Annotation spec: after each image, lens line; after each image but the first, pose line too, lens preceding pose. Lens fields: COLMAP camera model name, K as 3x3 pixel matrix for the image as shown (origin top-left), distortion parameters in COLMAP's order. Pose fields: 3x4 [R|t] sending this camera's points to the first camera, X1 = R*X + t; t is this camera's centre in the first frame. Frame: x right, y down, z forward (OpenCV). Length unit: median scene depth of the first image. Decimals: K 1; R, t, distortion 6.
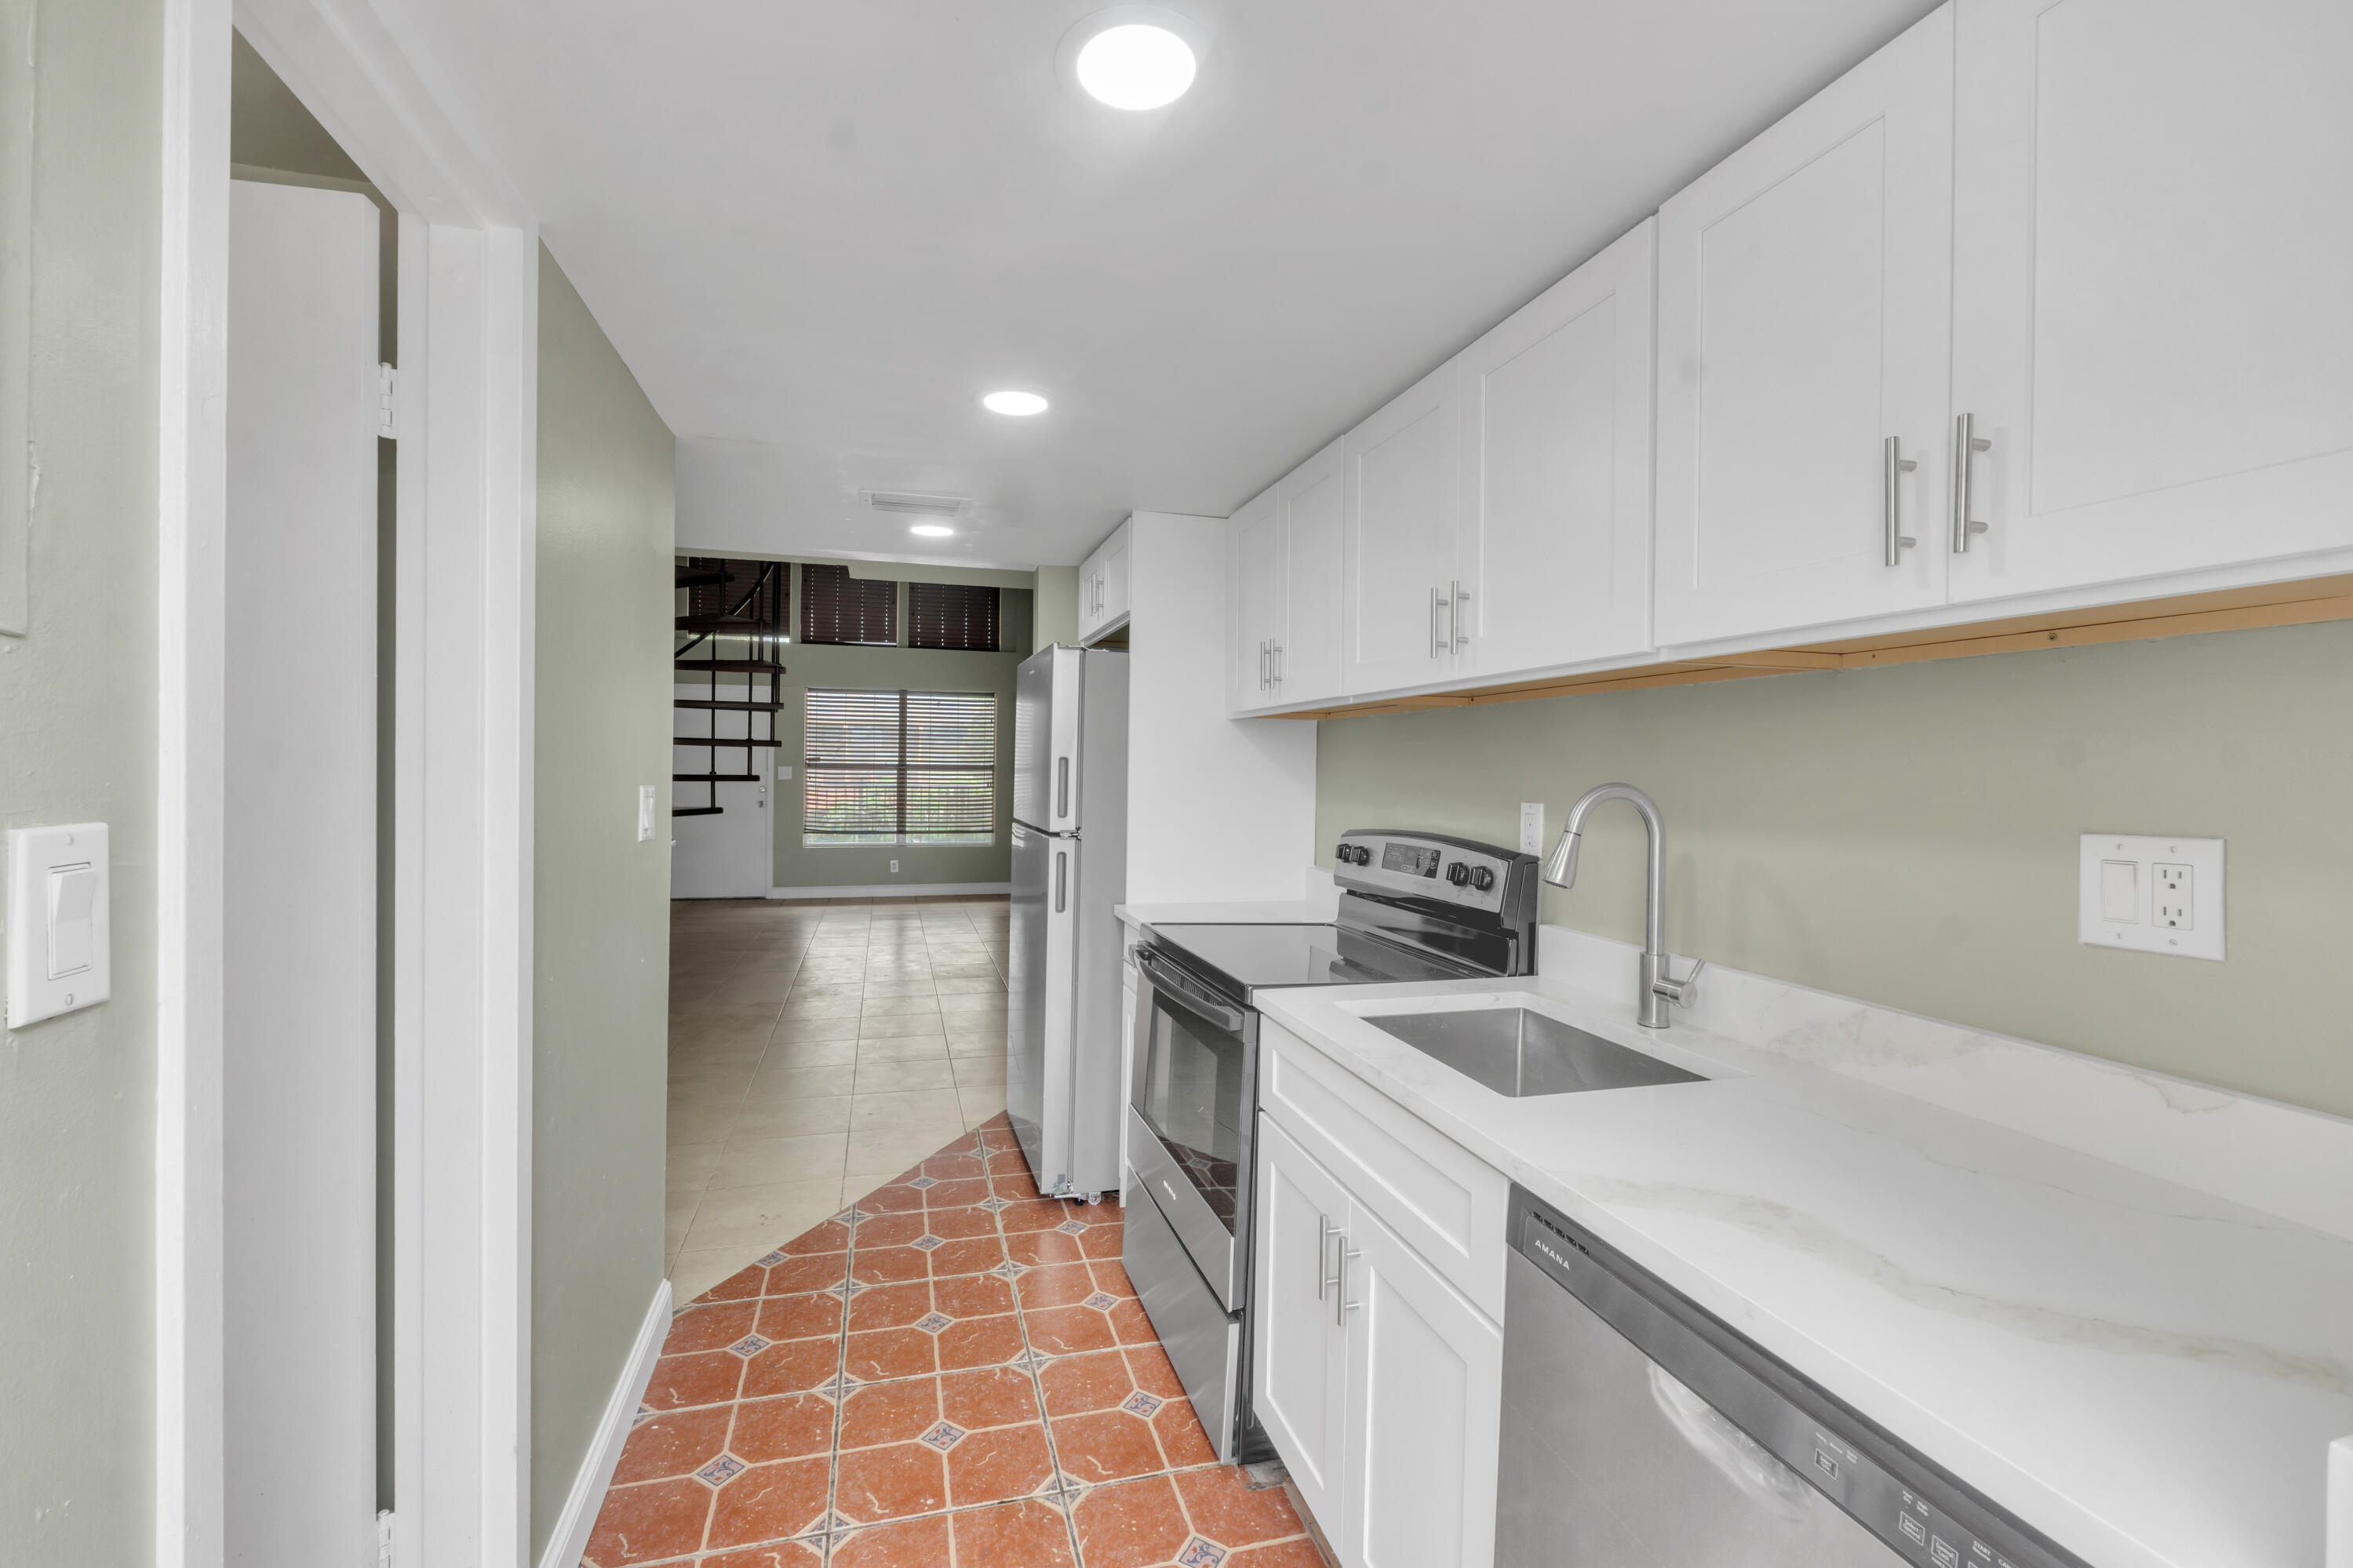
lens RADIAL K [[1015.6, 0, 1160.7], [0, 1015.6, 775.0], [0, 0, 1]] dist [0.001927, -0.000633]
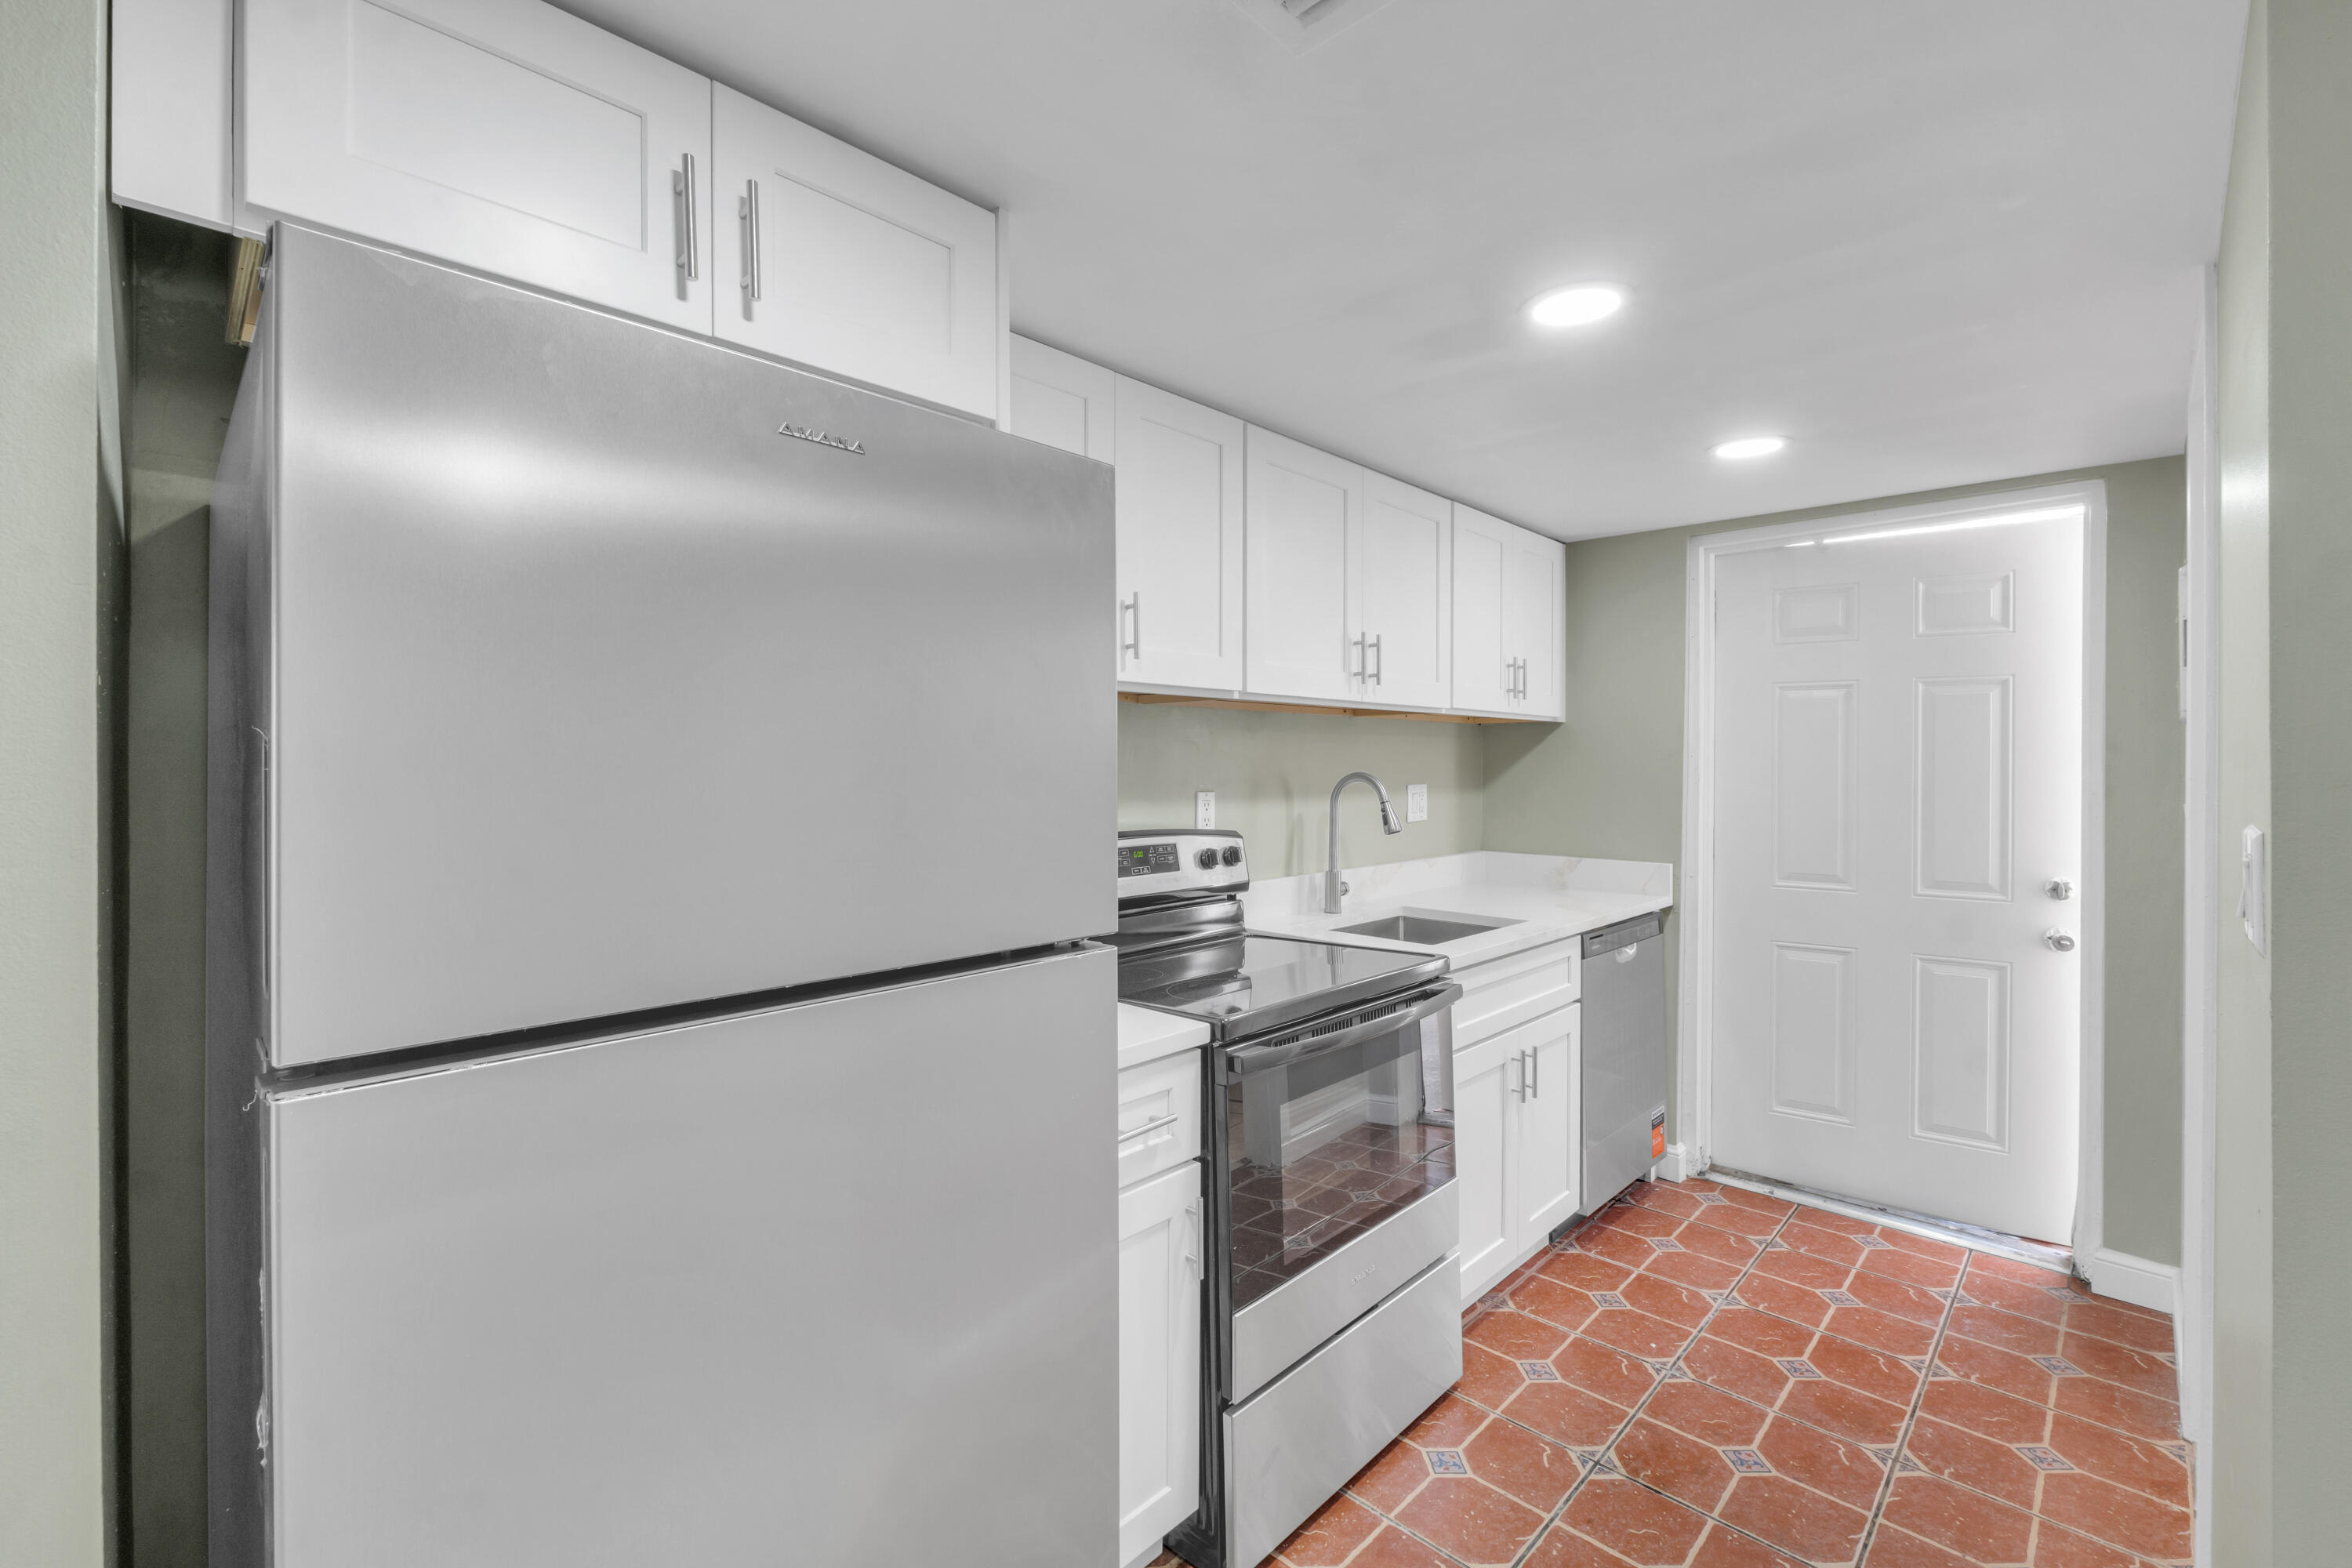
lens RADIAL K [[1015.3, 0, 1150.5], [0, 1015.3, 772.1], [0, 0, 1]] dist [0.001927, -0.000633]
pose [[-0.507724, -0.023045, 0.861212, -0.745572], [-0.002585, 0.999678, 0.025226, -0.030337], [-0.861516, 0.010581, -0.507620, 1.913056]]
